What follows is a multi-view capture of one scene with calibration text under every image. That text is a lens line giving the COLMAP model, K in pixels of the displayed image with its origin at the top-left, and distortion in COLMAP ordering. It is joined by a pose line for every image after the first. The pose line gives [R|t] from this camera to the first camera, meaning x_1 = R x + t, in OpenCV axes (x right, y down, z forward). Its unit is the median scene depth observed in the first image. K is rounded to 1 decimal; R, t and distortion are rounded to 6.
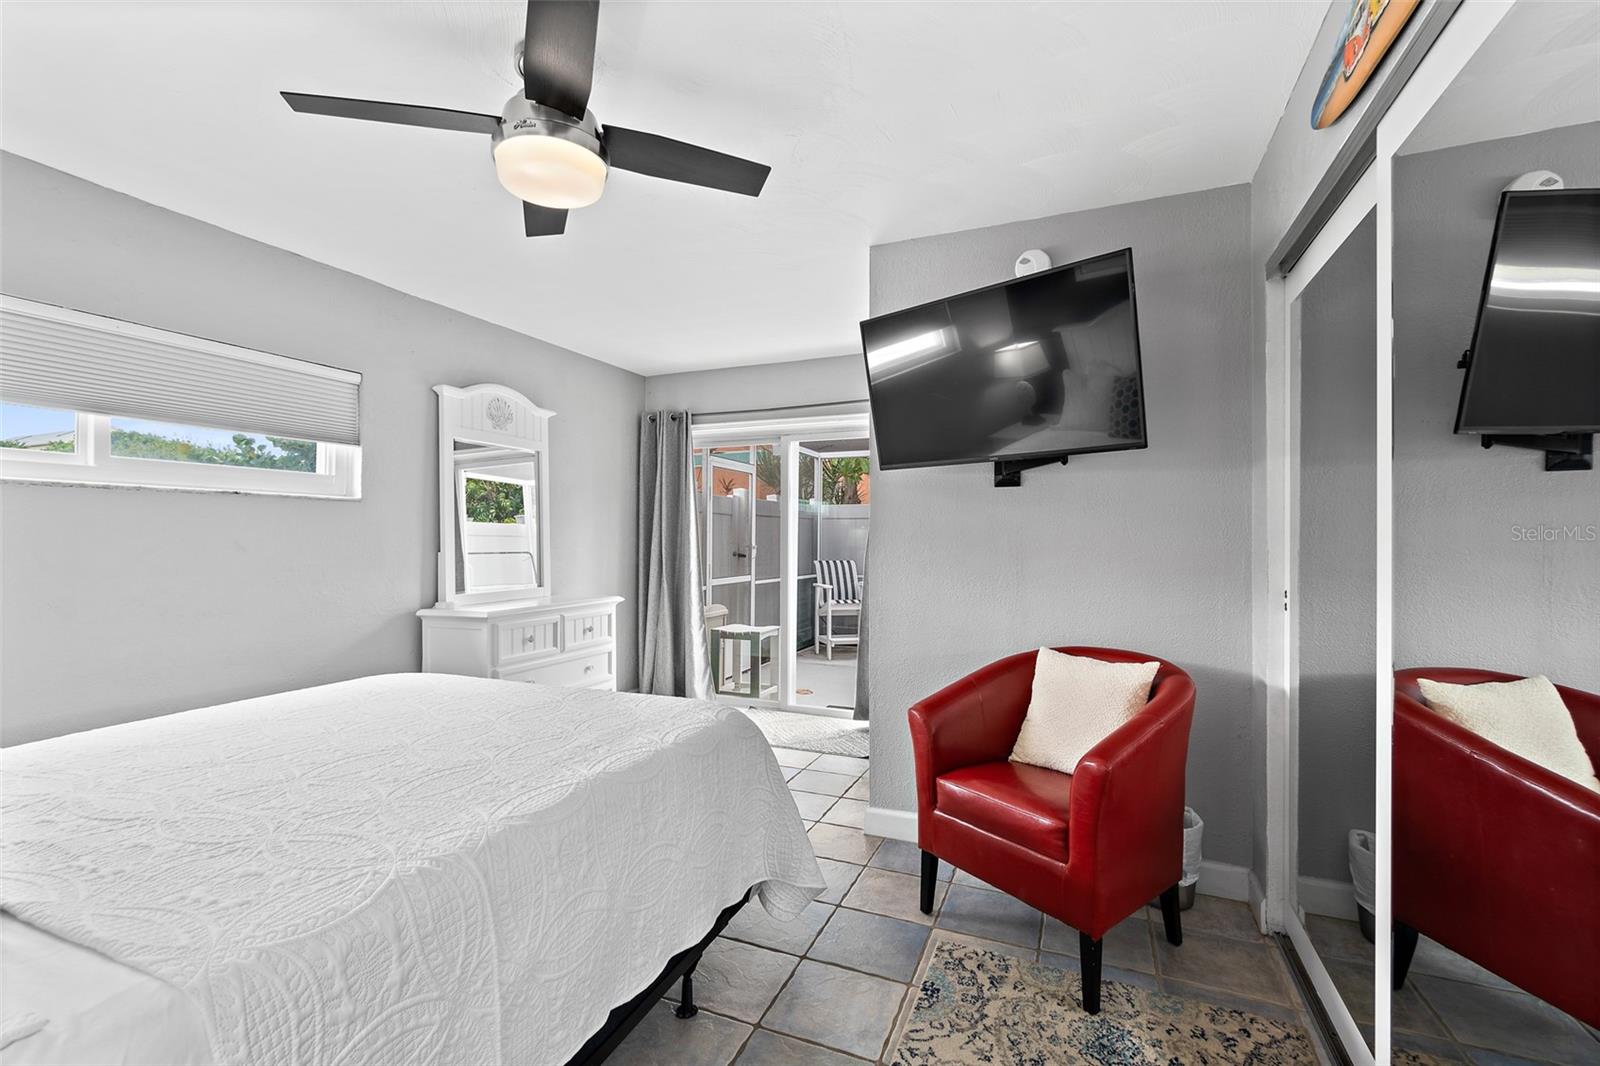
lens RADIAL K [[704.1, 0, 799.8], [0, 704.1, 534.3], [0, 0, 1]] dist [-0.003997, 0.000659]
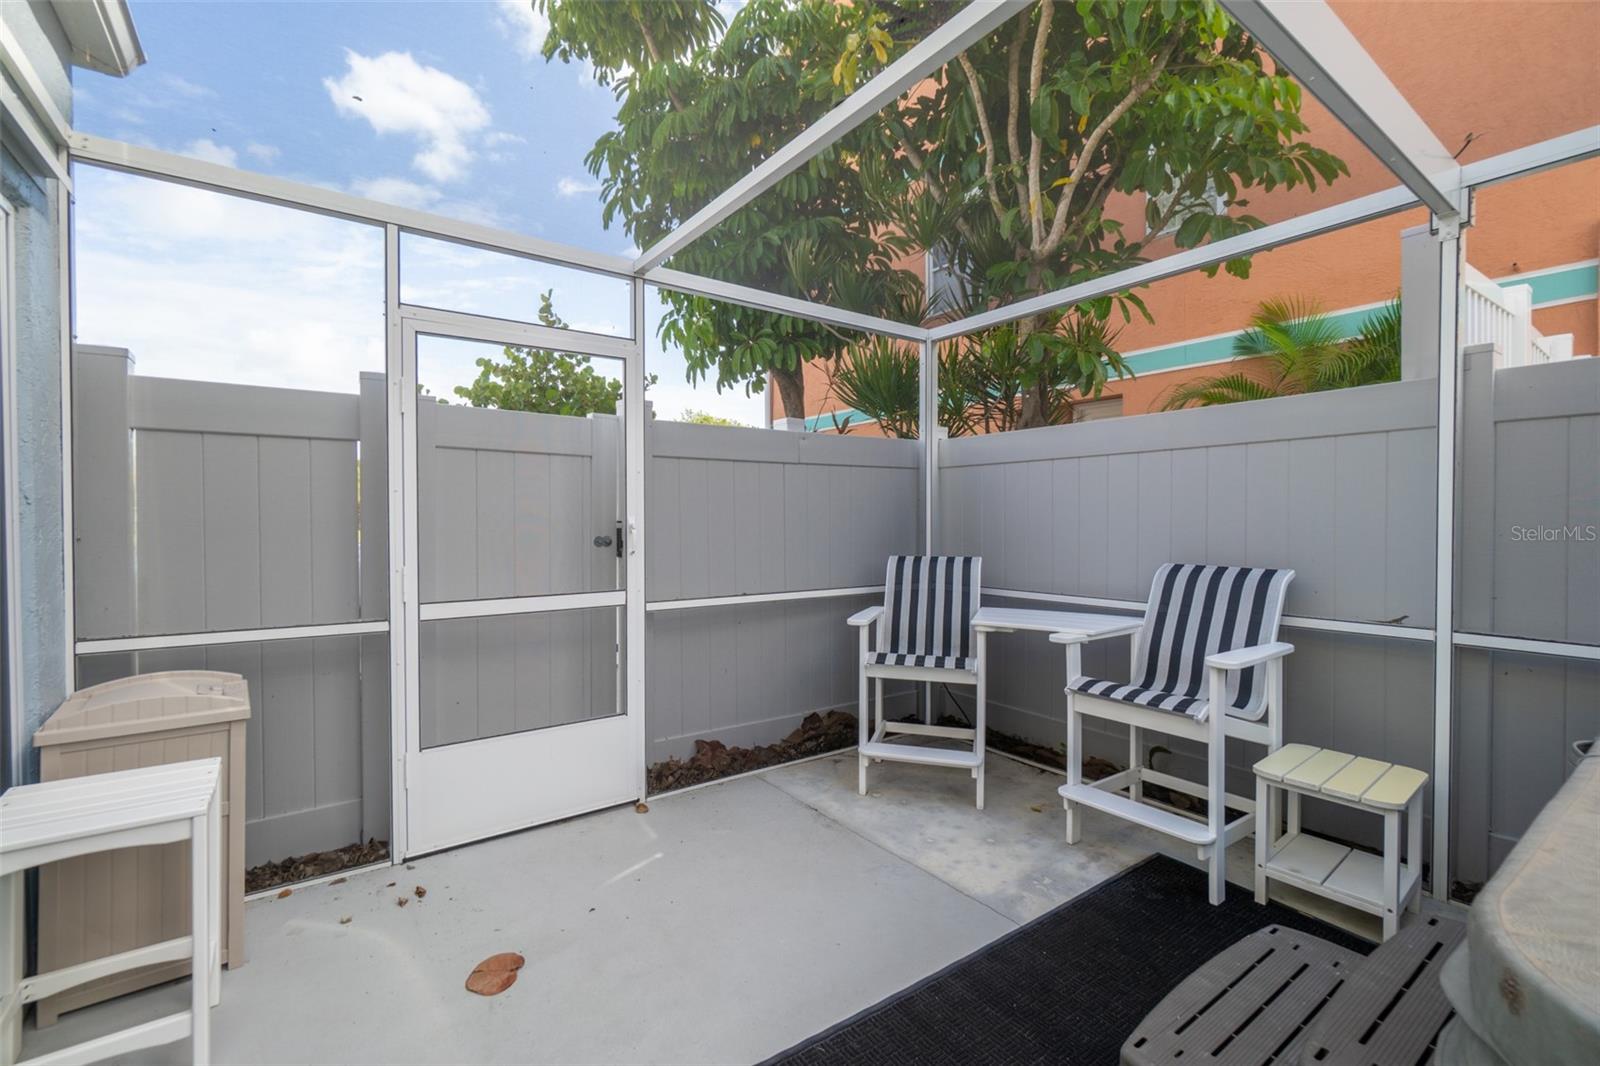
lens RADIAL K [[704.1, 0, 801.7], [0, 704.1, 527.7], [0, 0, 1]] dist [-0.003997, 0.000659]
pose [[0.851602, 0.010553, -0.524083, 0.231730], [-0.002838, 0.999875, 0.015523, 0.014724], [0.524181, -0.011733, 0.851526, 0.700699]]
